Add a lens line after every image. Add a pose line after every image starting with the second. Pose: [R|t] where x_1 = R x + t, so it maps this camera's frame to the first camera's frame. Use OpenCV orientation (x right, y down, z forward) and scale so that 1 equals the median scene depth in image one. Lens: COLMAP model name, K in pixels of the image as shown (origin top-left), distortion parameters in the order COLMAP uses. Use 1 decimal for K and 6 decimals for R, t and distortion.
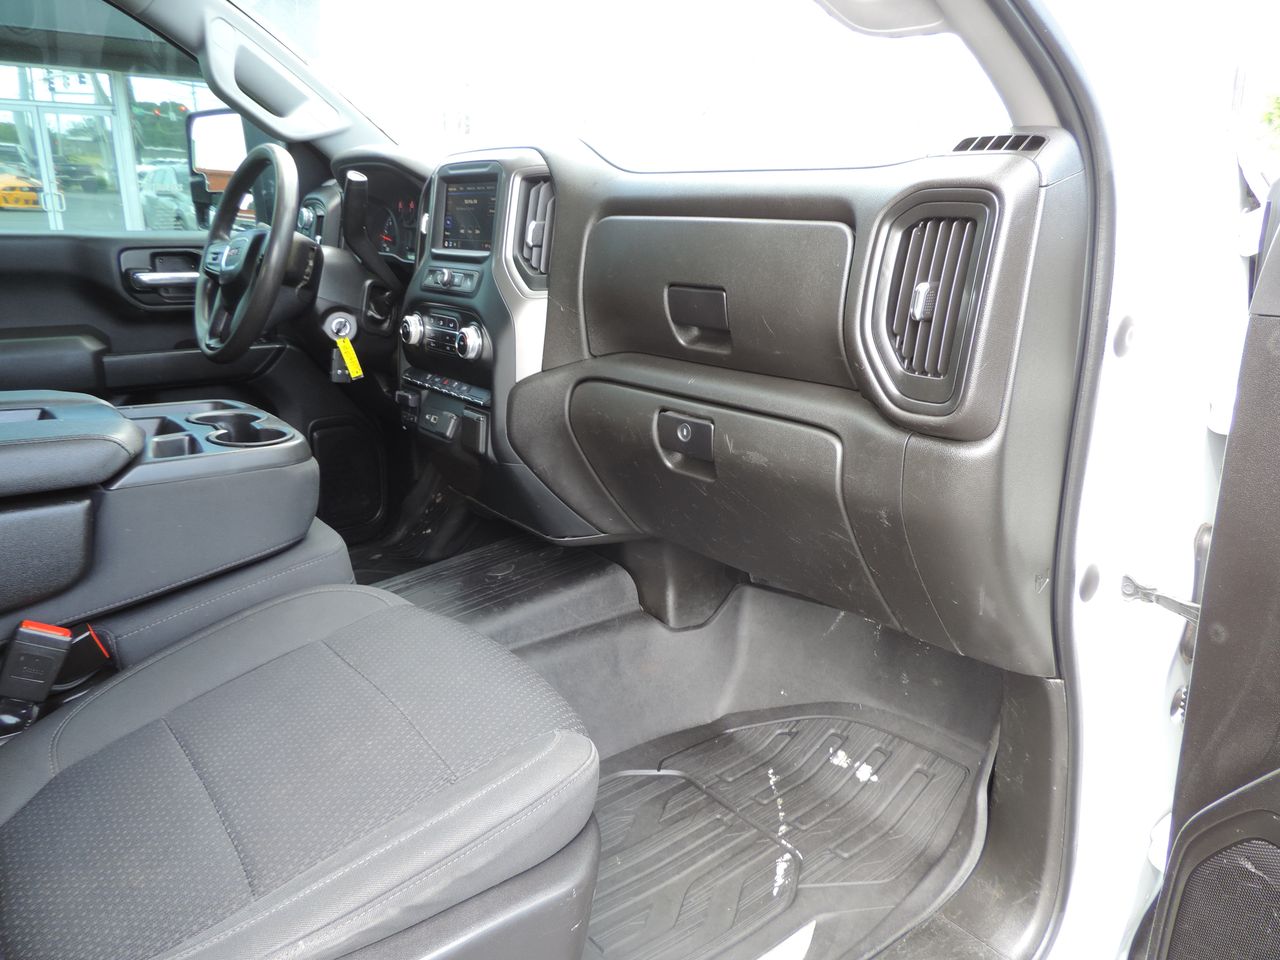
lens RADIAL K [[921.3, 0, 640.7], [0, 921.3, 485.6], [0, 0, 1]] dist [-0.003632, 0.005116]
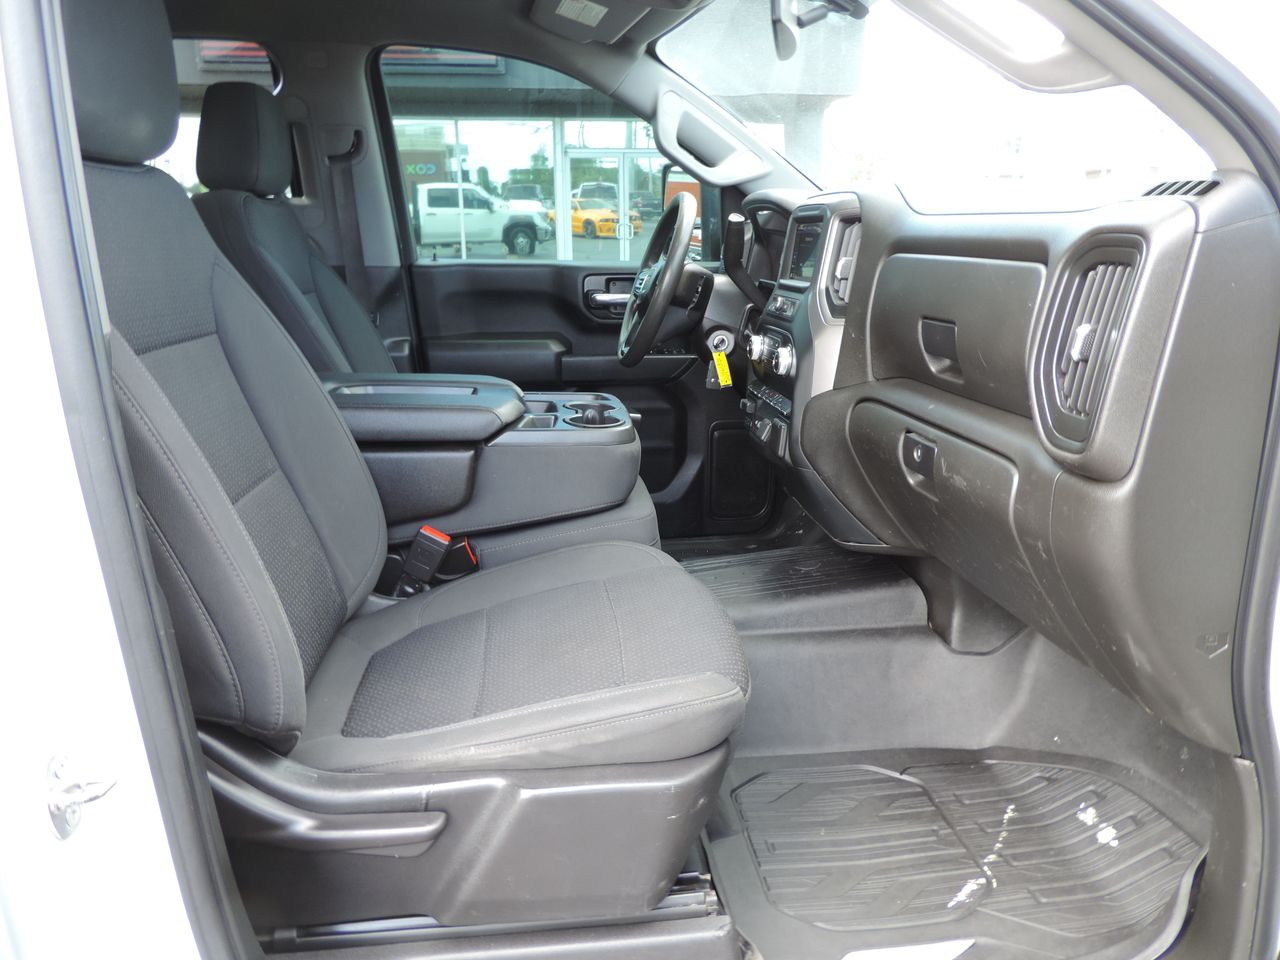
lens RADIAL K [[921.3, 0, 640.7], [0, 921.3, 485.6], [0, 0, 1]] dist [-0.003632, 0.005116]
pose [[0.850377, 0.127953, -0.510380, 0.272723], [-0.139382, 0.990110, 0.015990, 0.006886], [0.507378, 0.057540, 0.859801, -0.079680]]
